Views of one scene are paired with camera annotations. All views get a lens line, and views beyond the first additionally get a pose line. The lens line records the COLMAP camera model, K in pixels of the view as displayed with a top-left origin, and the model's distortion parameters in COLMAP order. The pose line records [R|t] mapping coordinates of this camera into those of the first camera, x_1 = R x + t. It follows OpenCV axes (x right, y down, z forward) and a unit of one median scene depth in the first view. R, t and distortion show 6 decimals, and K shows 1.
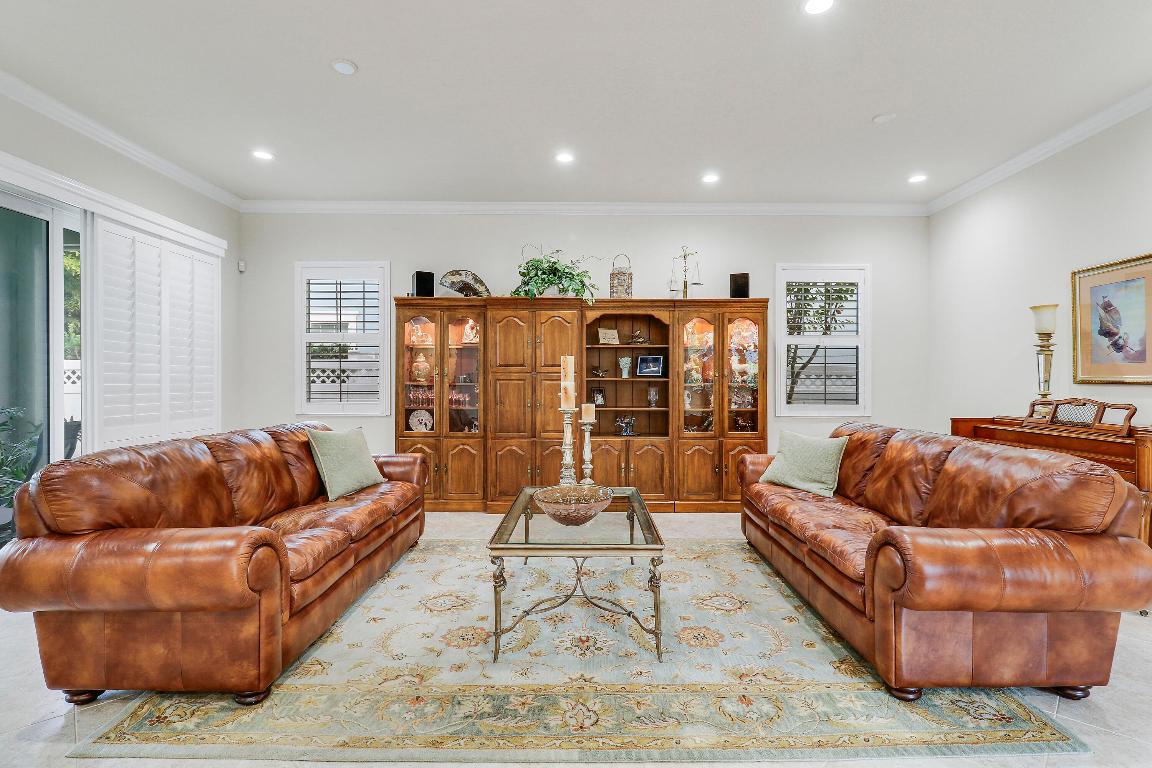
lens RADIAL K [[537.4, 0, 580.9], [0, 537.4, 385.5], [0, 0, 1]] dist [0.000698, -0.011560]
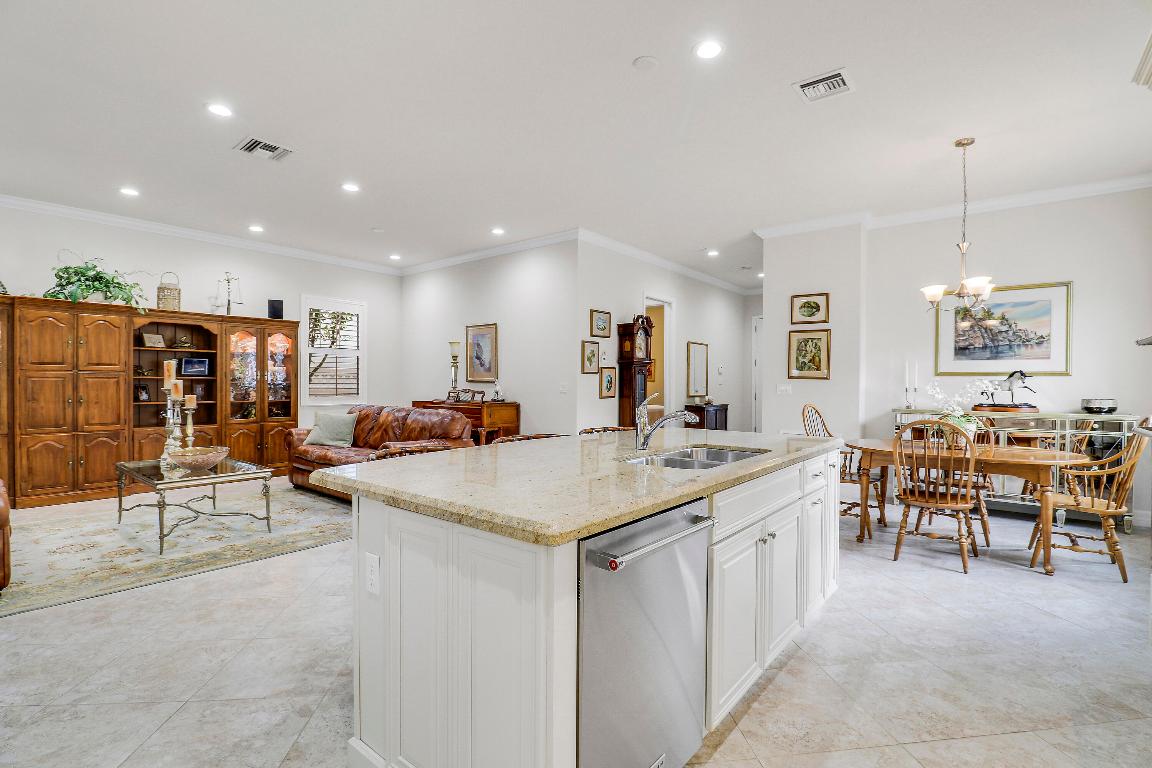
lens RADIAL K [[542.7, 0, 586.5], [0, 542.7, 389.4], [0, 0, 1]] dist [0.001274, -0.011218]
pose [[0.618955, -0.008431, 0.785381, -0.301575], [0.000526, 0.999947, 0.010320, 0.002573], [-0.785426, -0.005975, 0.618927, -0.471744]]
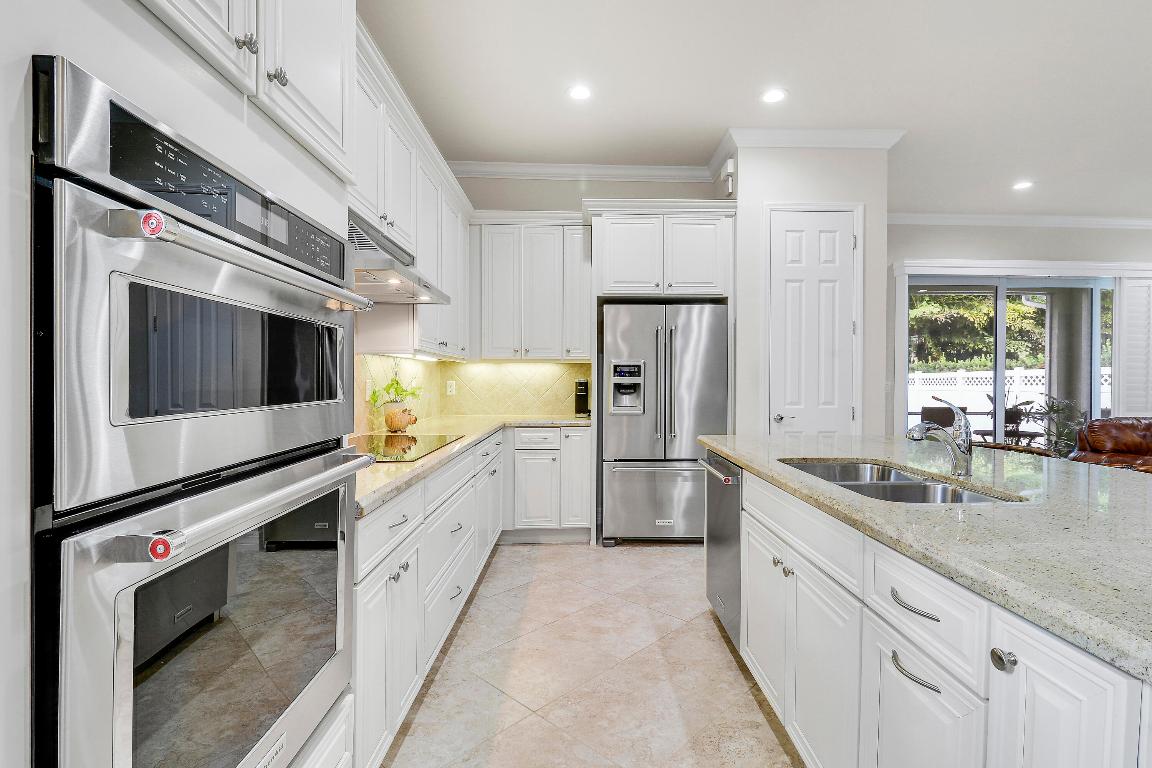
lens RADIAL K [[543.8, 0, 599.2], [0, 543.8, 383.9], [0, 0, 1]] dist [0.001023, -0.000575]
pose [[0.051769, 0.004455, -0.998649, 0.455141], [-0.011585, 0.999925, 0.003861, 0.005130], [0.998592, 0.011369, 0.051816, -0.460694]]
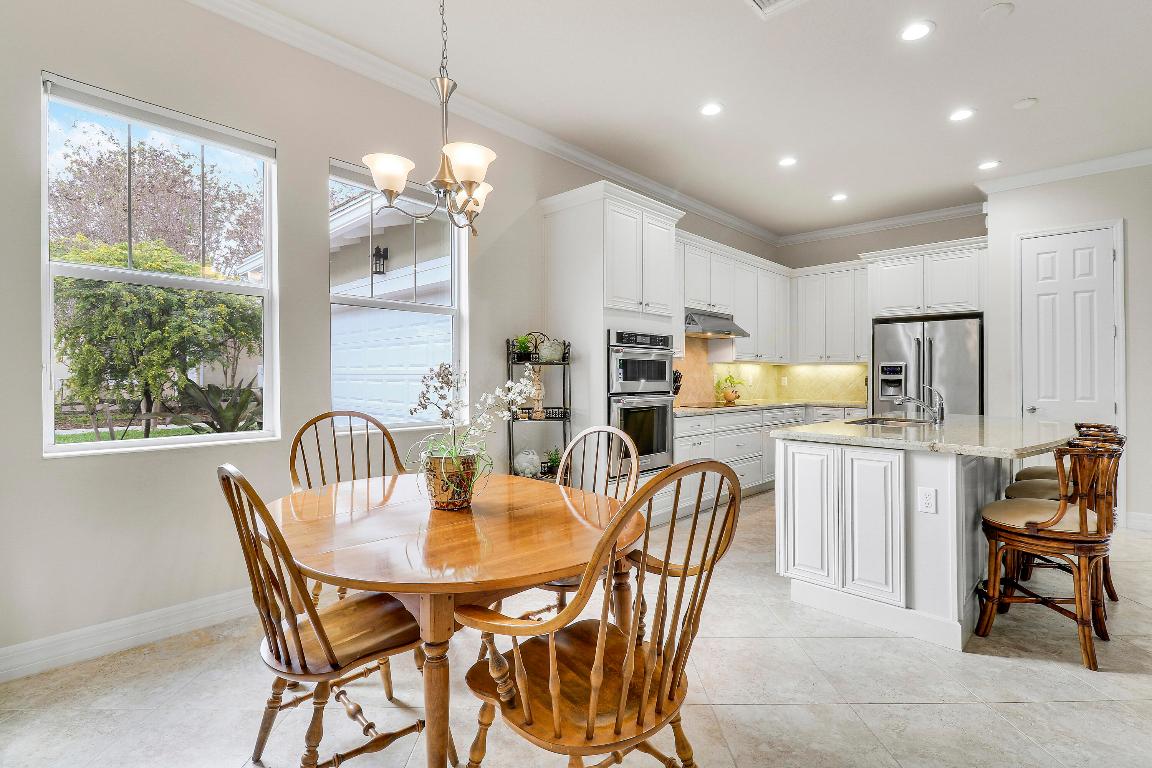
lens RADIAL K [[550.4, 0, 578.3], [0, 550.4, 369.8], [0, 0, 1]] dist [0.001838, -0.012048]
pose [[-0.695882, -0.012719, -0.718043, 0.933249], [-0.014916, 0.999883, -0.003256, 0.001133], [0.718001, 0.008444, -0.695991, -0.052591]]
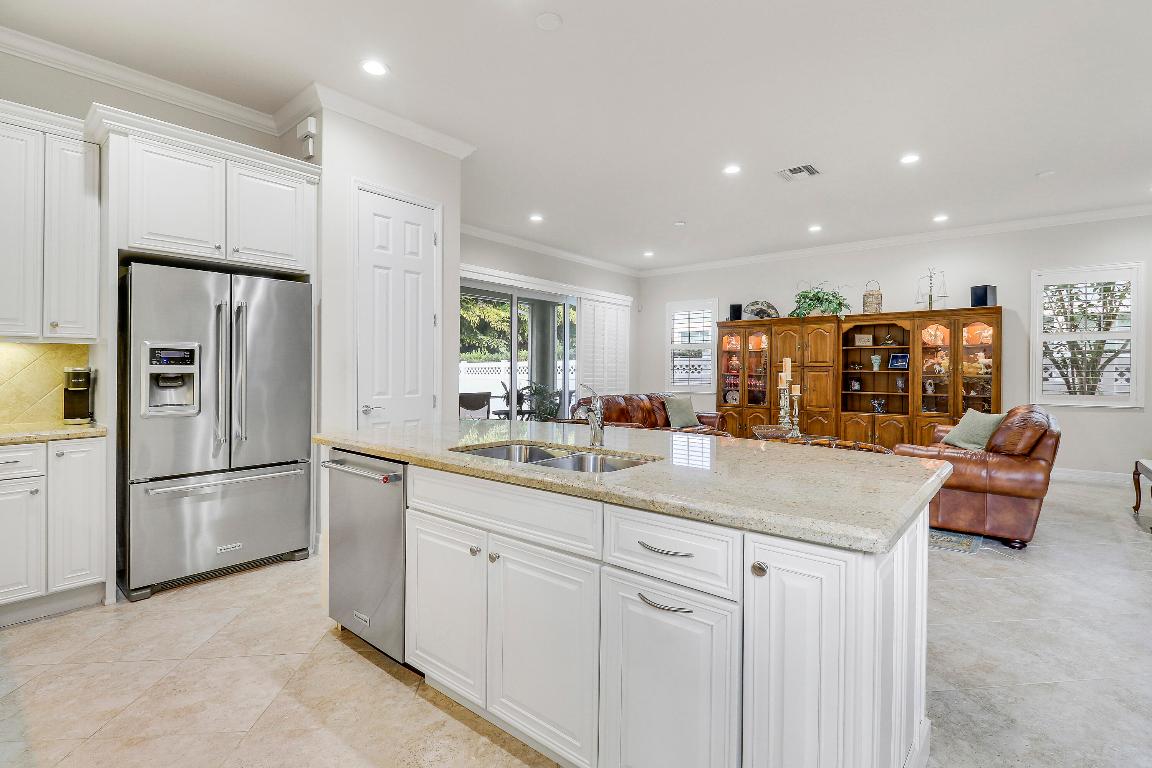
lens RADIAL K [[538.7, 0, 587.4], [0, 538.7, 384.5], [0, 0, 1]] dist [-0.000473, -0.001208]
pose [[0.781274, 0.015778, -0.623988, 0.383112], [-0.007712, 0.999848, 0.015625, 0.006124], [0.624140, -0.007395, 0.781277, -0.554208]]
